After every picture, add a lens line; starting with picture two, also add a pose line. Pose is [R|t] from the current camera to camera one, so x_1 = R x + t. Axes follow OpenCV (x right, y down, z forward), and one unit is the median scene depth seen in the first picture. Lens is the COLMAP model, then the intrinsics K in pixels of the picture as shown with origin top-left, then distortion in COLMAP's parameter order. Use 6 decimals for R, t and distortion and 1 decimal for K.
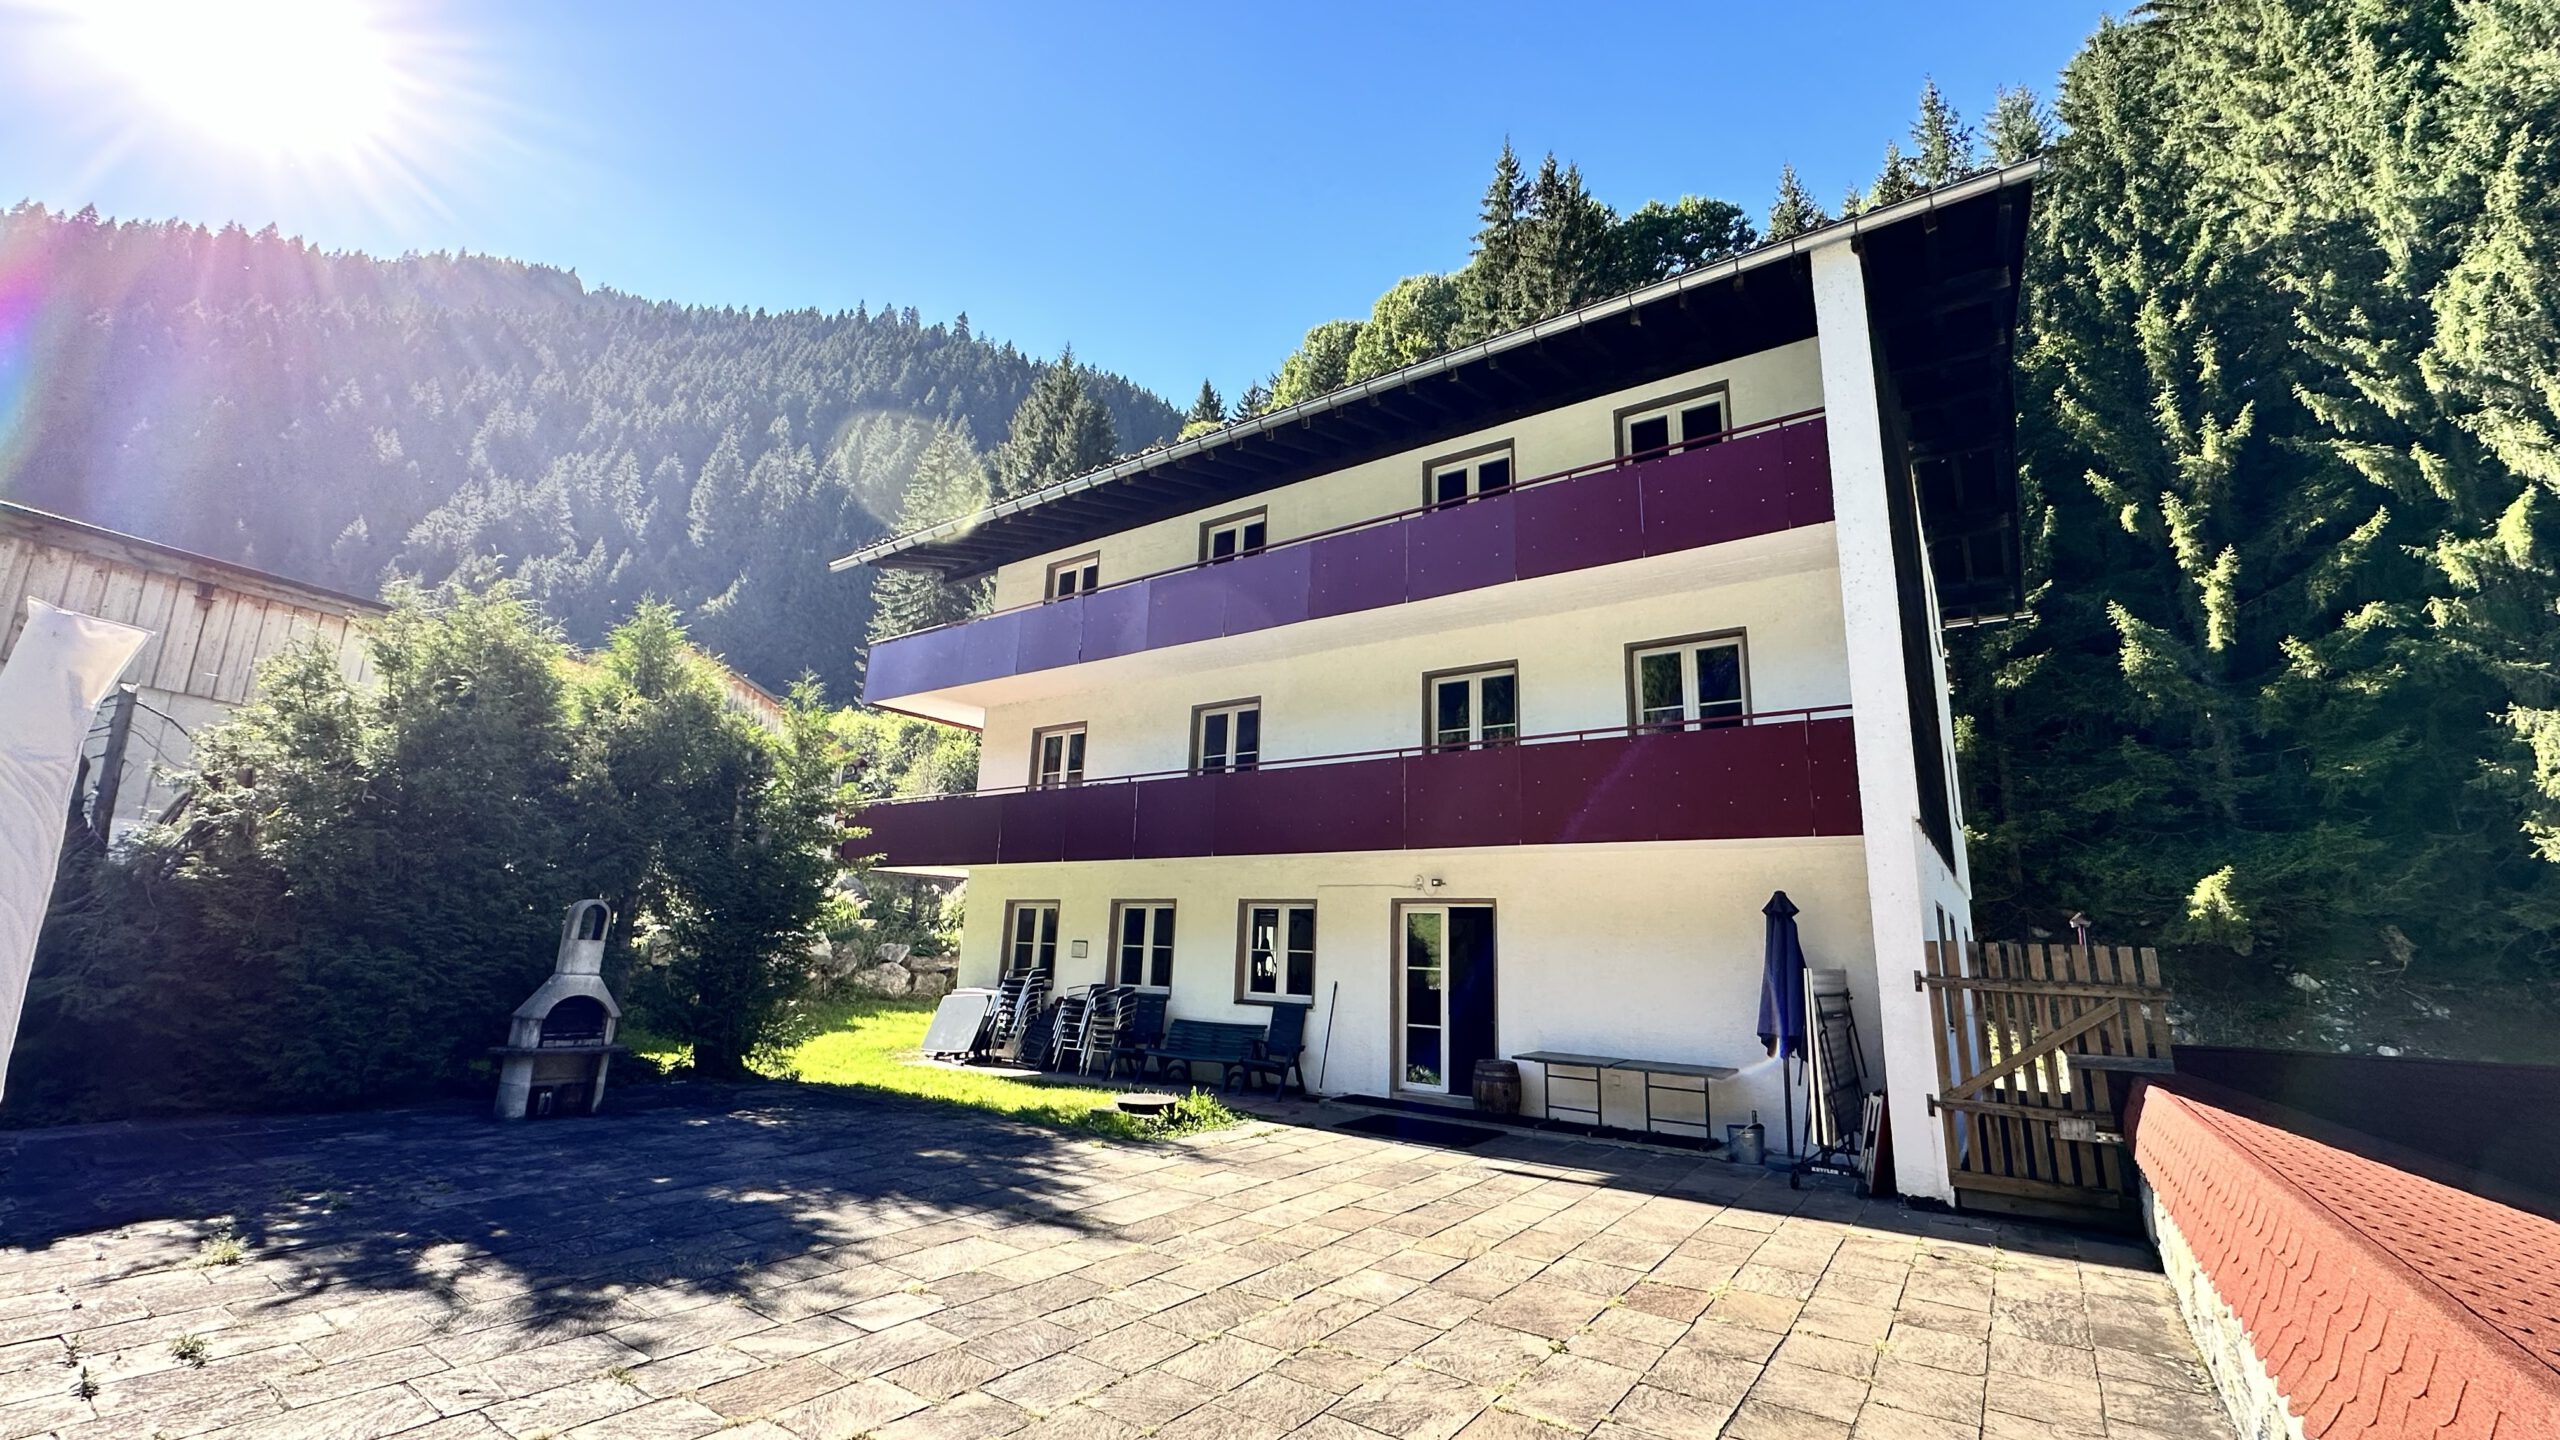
lens RADIAL K [[1014.6, 0, 1285.3], [0, 1014.6, 726.7], [0, 0, 1]] dist [0.000982, 0.000006]
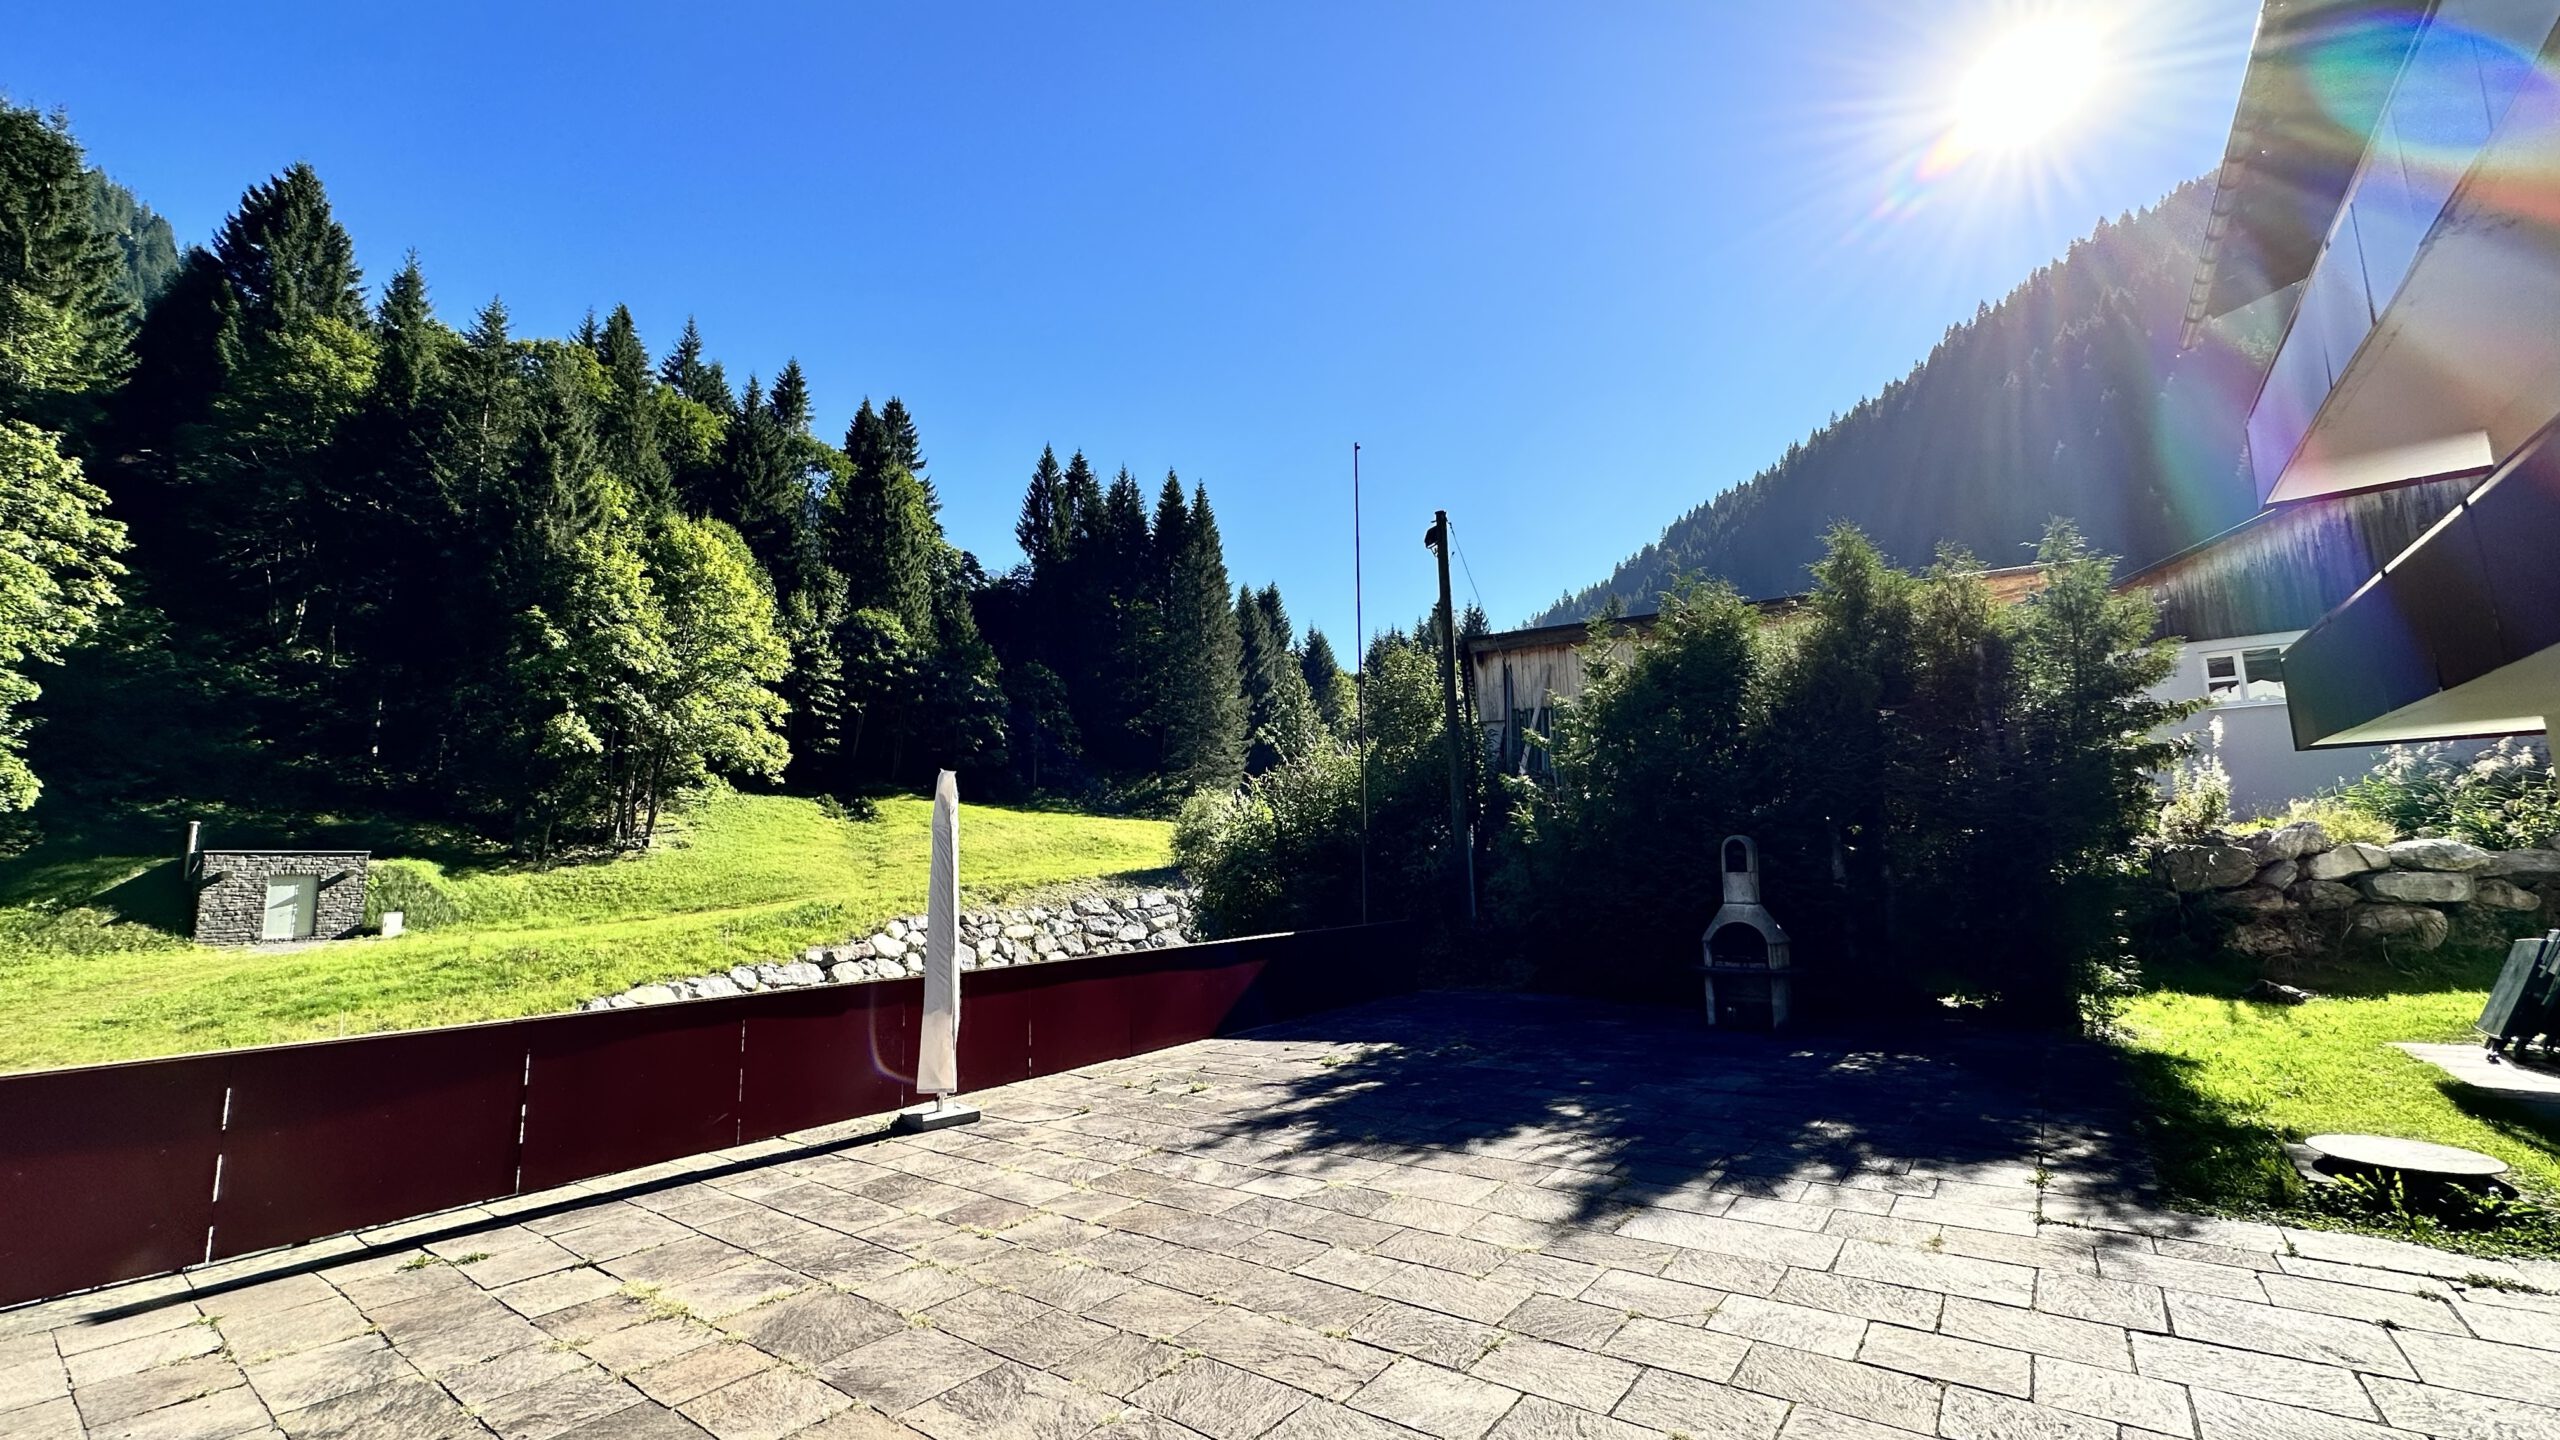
lens RADIAL K [[1014.6, 0, 1272.9], [0, 1014.6, 727.2], [0, 0, 1]] dist [0.000982, 0.000006]
pose [[-0.040801, -0.173756, -0.983943, 0.826910], [0.240843, 0.954016, -0.178459, 0.264025], [0.969706, -0.244257, 0.002923, 1.072237]]
